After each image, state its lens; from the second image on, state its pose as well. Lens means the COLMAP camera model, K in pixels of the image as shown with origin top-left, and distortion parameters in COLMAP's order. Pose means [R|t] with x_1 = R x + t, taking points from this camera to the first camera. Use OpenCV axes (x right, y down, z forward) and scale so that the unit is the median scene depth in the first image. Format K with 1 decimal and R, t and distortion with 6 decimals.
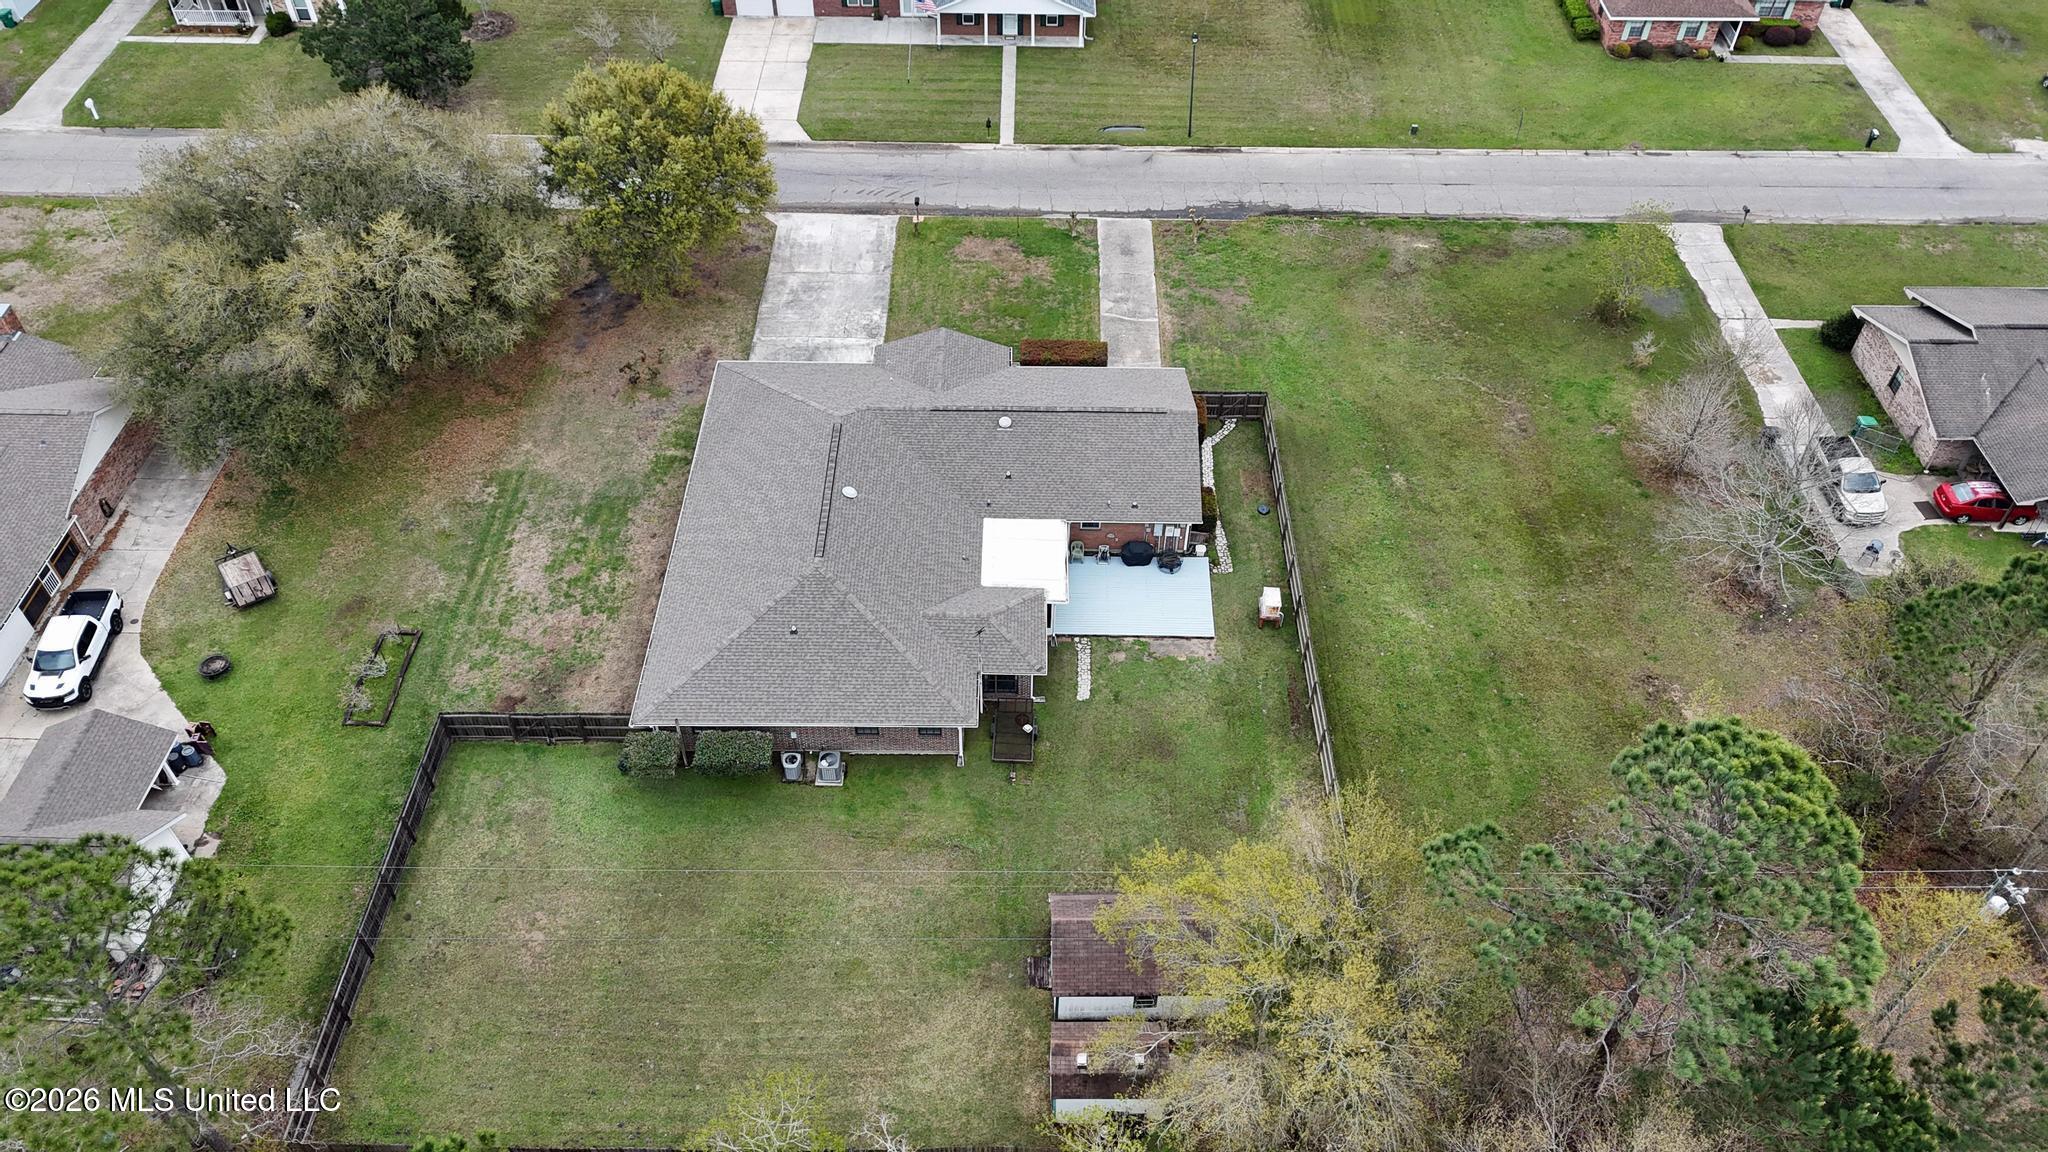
lens RADIAL K [[1496.2, 0, 1028.1], [0, 1496.2, 577.4], [0, 0, 1]] dist [0.073022, -0.063935]
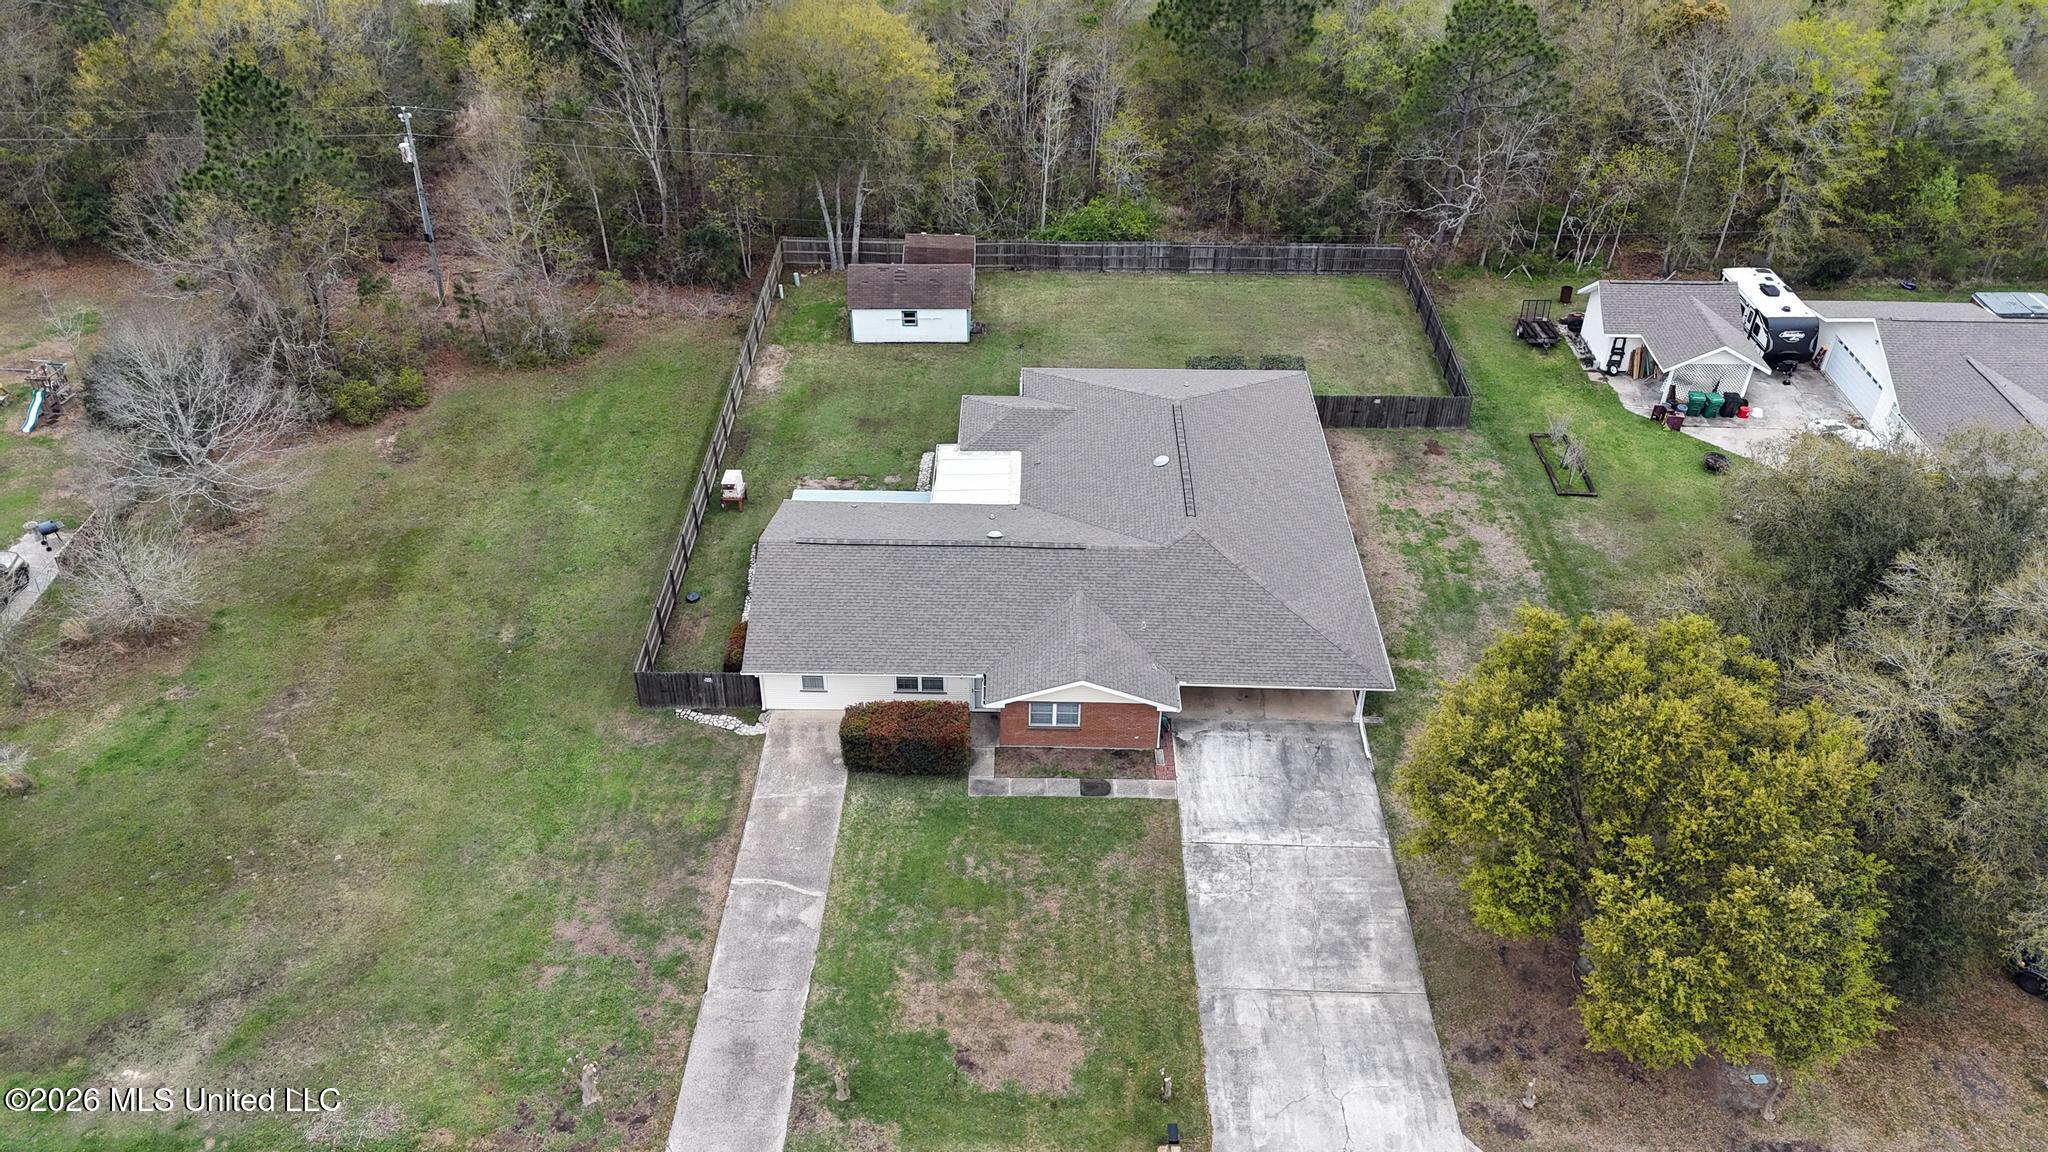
lens RADIAL K [[1496.2, 0, 1028.1], [0, 1496.2, 577.4], [0, 0, 1]] dist [0.073022, -0.063935]
pose [[-0.999784, -0.019743, -0.006544, -0.024374], [-0.009089, 0.131692, 0.991249, -0.769027], [-0.018709, 0.991094, -0.131843, 0.940338]]
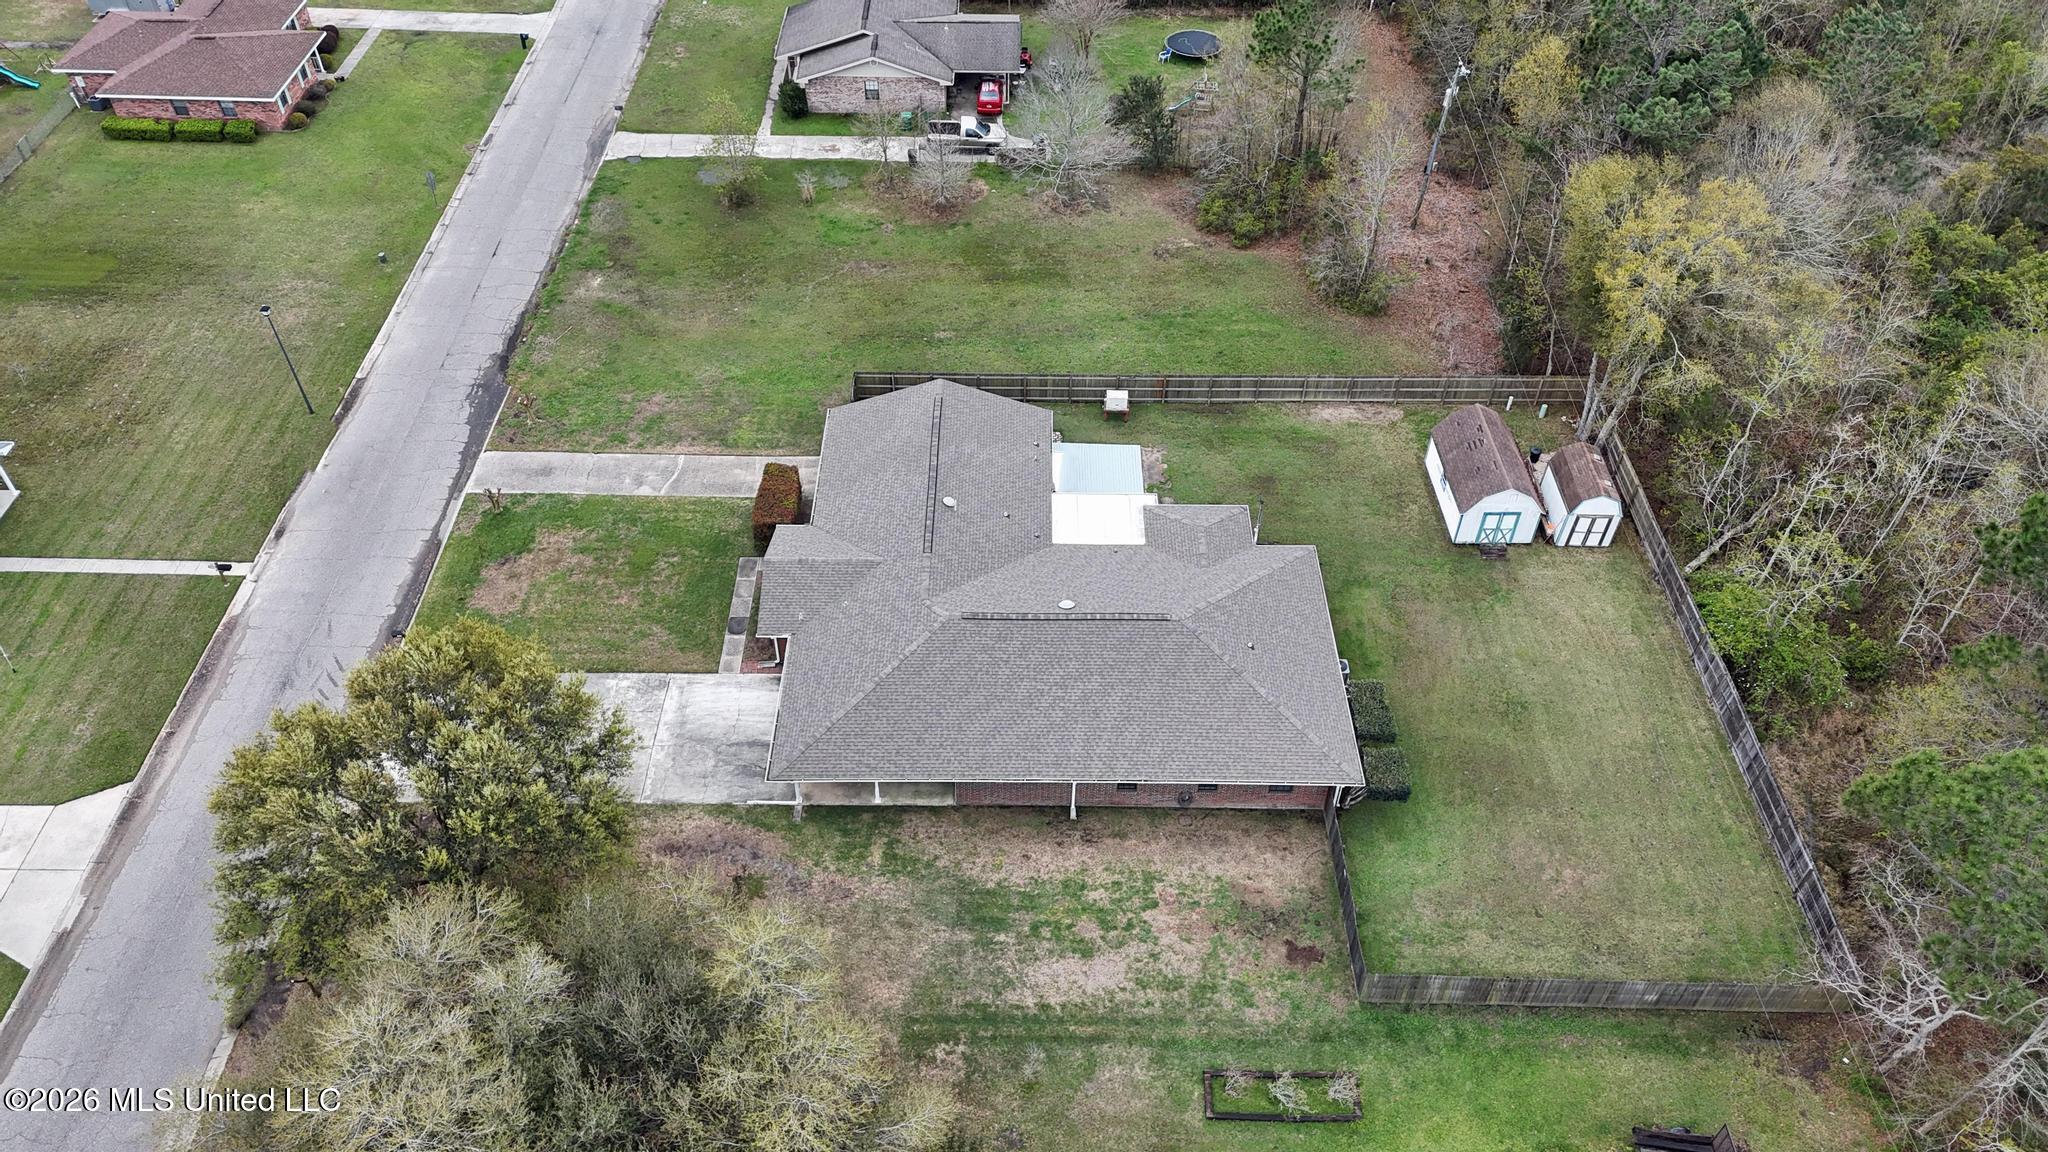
lens RADIAL K [[1496.2, 0, 1028.1], [0, 1496.2, 577.4], [0, 0, 1]] dist [0.073022, -0.063935]
pose [[-0.006349, -0.703390, 0.710776, -0.614668], [0.708716, 0.498283, 0.499435, -0.437772], [-0.705465, 0.506909, 0.495340, 0.421686]]
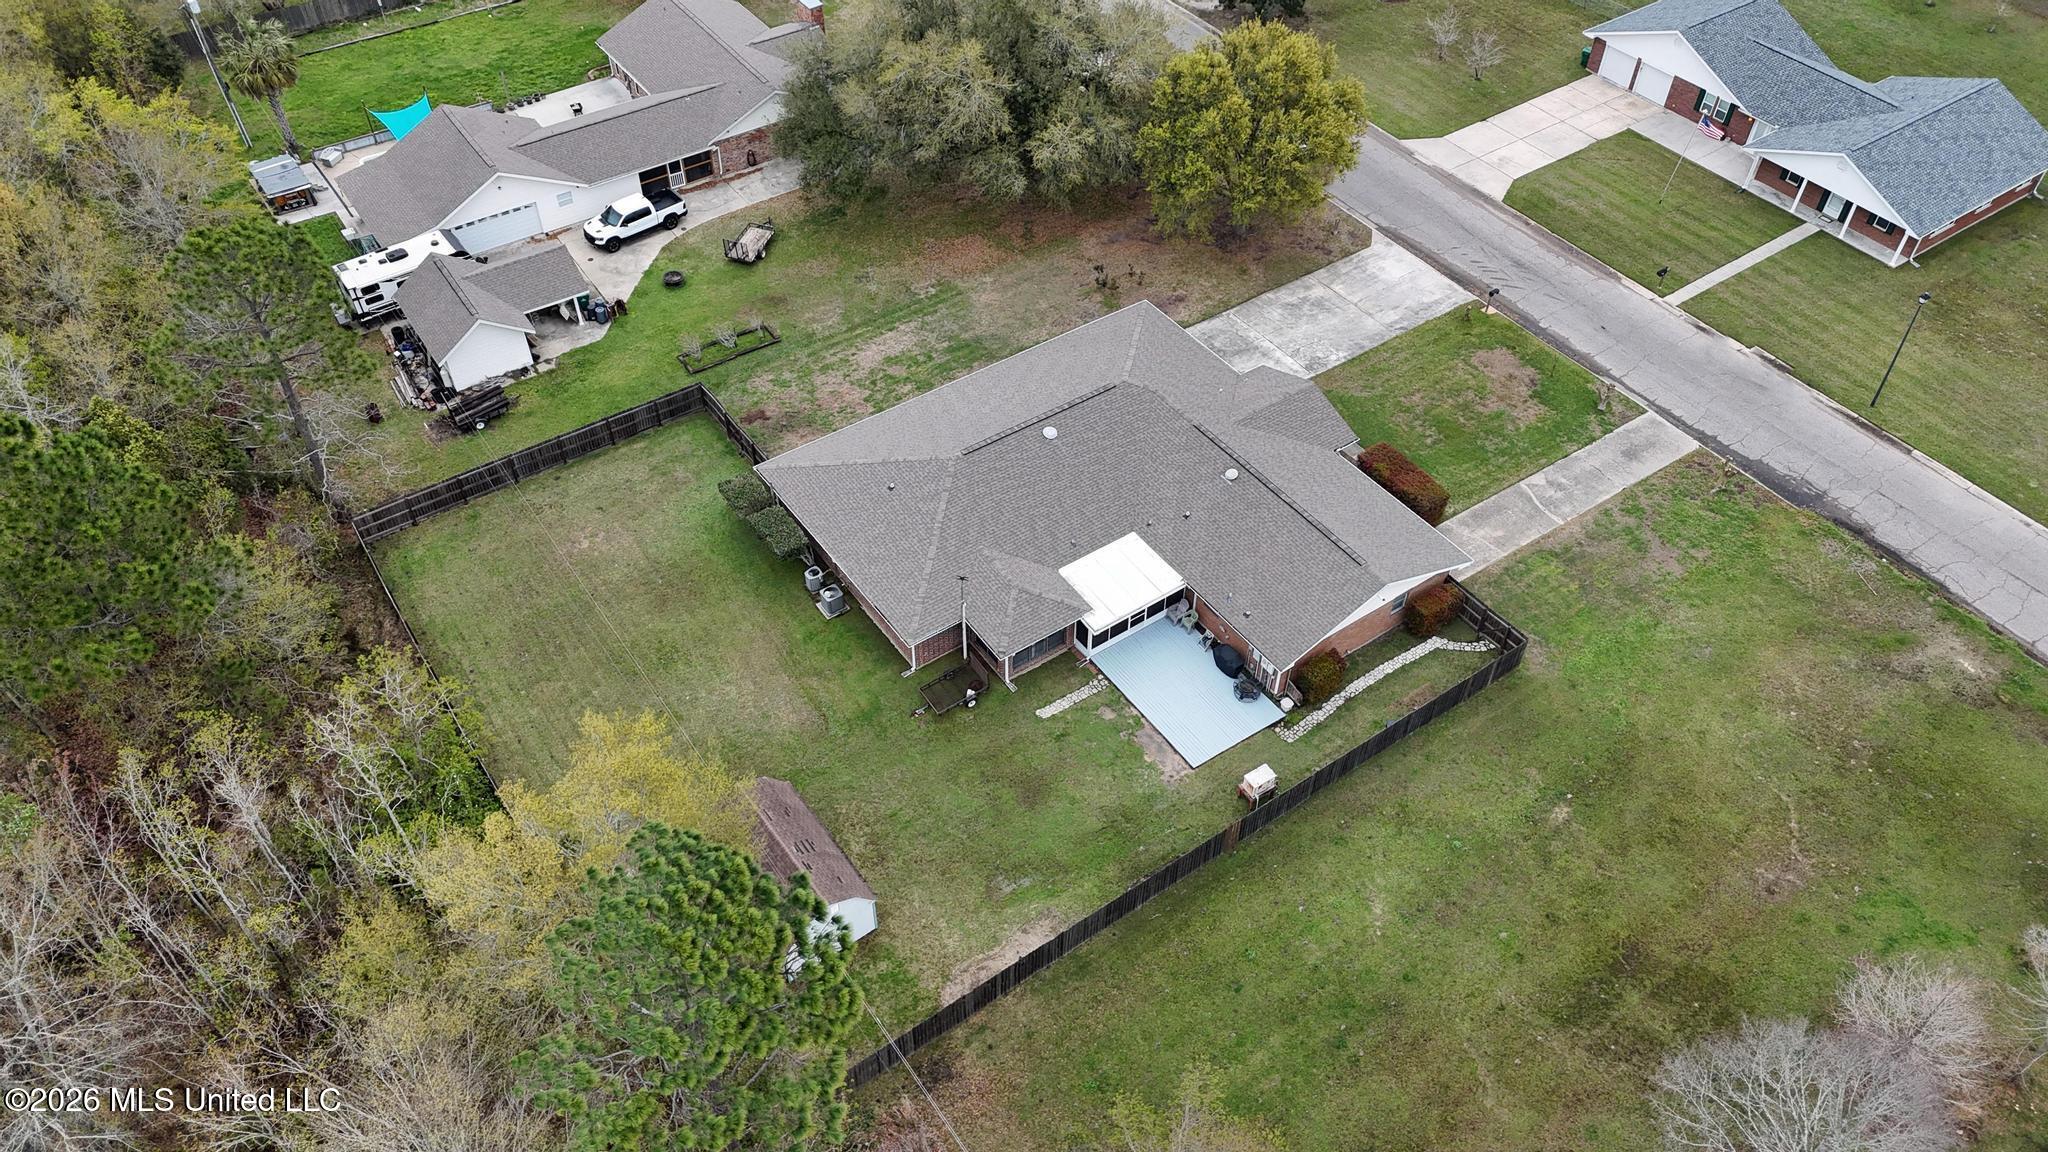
lens RADIAL K [[1496.2, 0, 1028.1], [0, 1496.2, 577.4], [0, 0, 1]] dist [0.073022, -0.063935]
pose [[0.579064, 0.585145, -0.567706, 0.411094], [-0.585833, 0.782910, 0.209407, -0.146868], [0.566996, 0.211321, 0.796152, 0.141133]]
